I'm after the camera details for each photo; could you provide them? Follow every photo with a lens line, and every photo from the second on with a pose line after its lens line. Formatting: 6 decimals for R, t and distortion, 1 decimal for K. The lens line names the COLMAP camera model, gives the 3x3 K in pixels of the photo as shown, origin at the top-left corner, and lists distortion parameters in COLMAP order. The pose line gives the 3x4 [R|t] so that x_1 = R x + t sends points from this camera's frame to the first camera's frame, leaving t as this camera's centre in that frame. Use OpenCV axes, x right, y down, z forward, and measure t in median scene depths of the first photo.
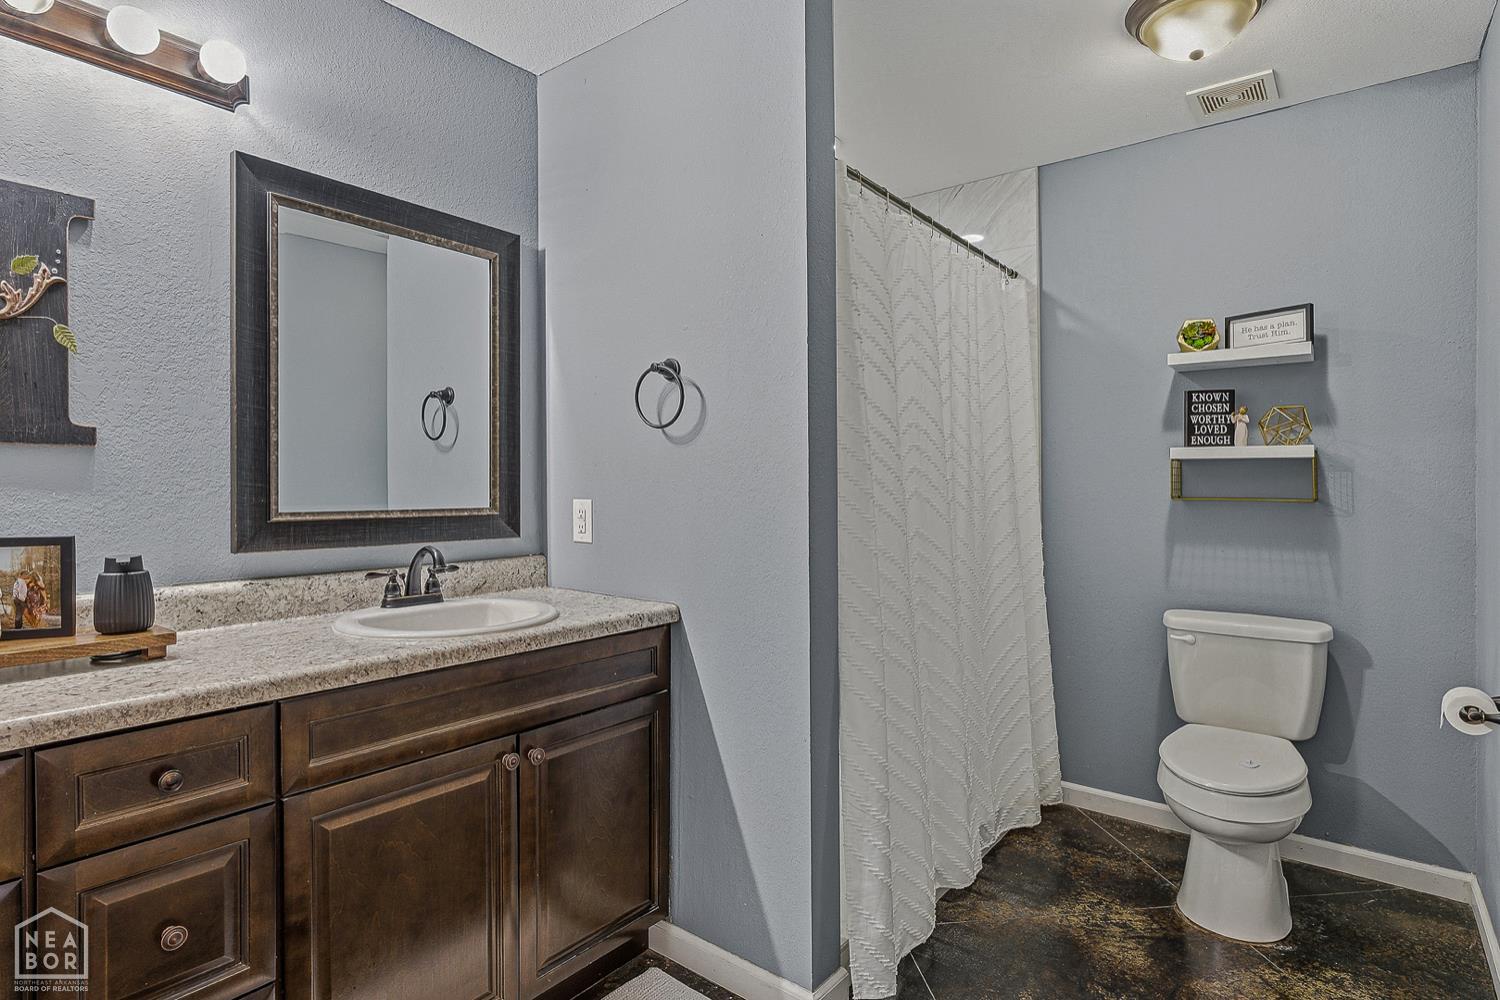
lens RADIAL K [[766.3, 0, 754.4], [0, 766.3, 498.2], [0, 0, 1]] dist [-0.007279, 0.000650]
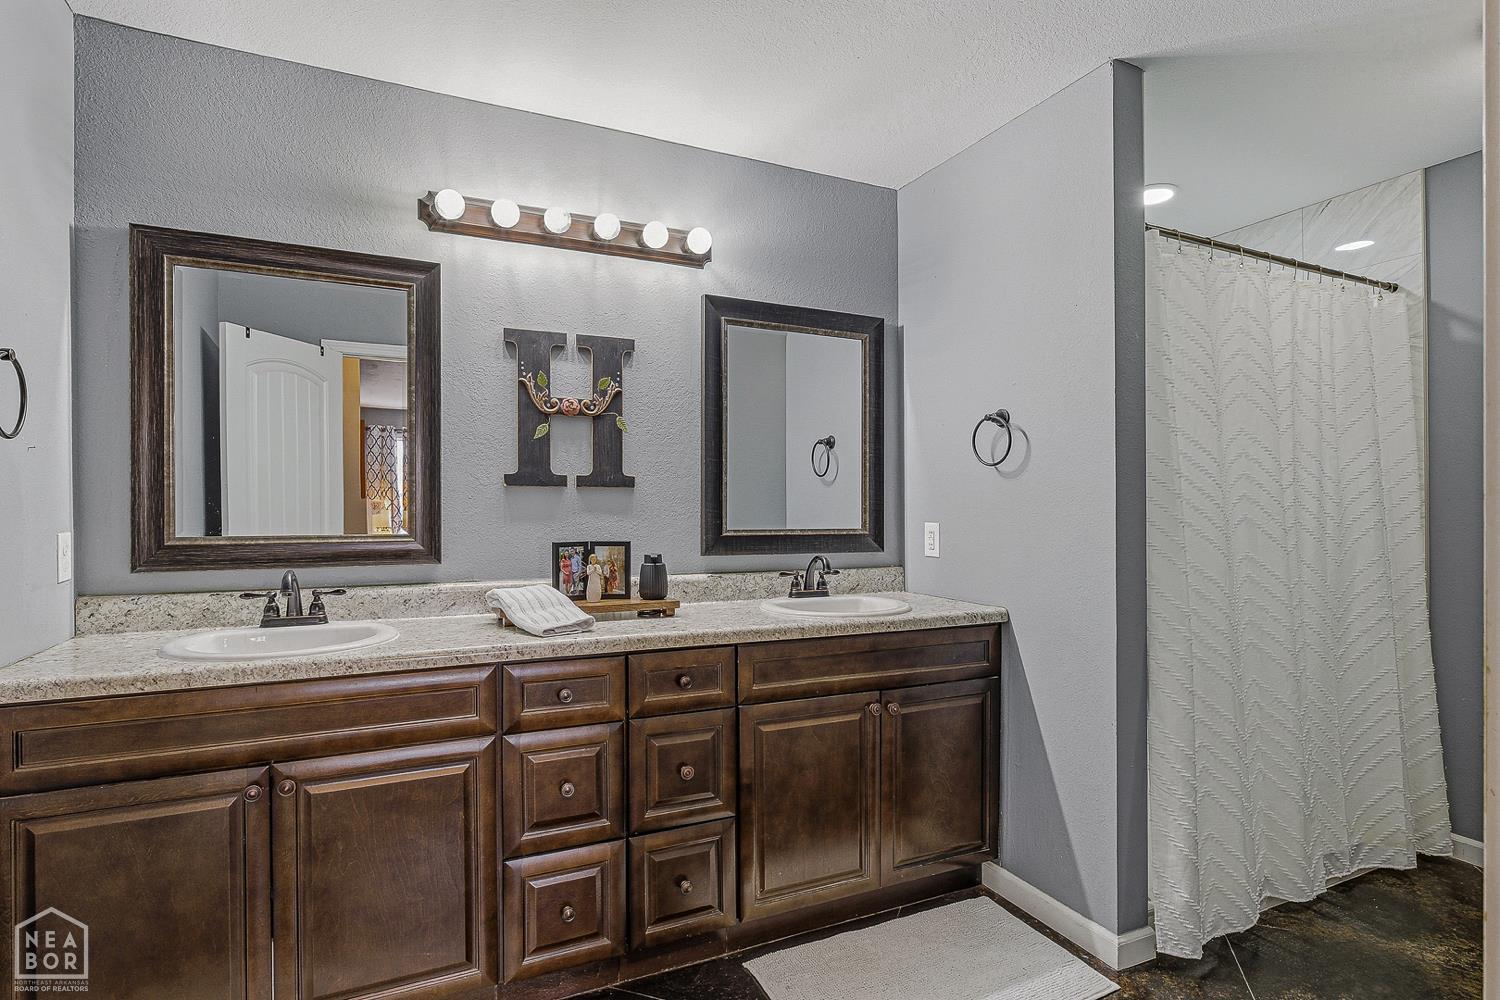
lens RADIAL K [[766.3, 0, 754.4], [0, 766.3, 498.2], [0, 0, 1]] dist [-0.007279, 0.000650]
pose [[0.891919, -0.007230, -0.452138, 0.104690], [-0.007750, 0.999481, -0.031271, 0.003695], [0.452129, 0.031396, 0.891400, -0.315483]]
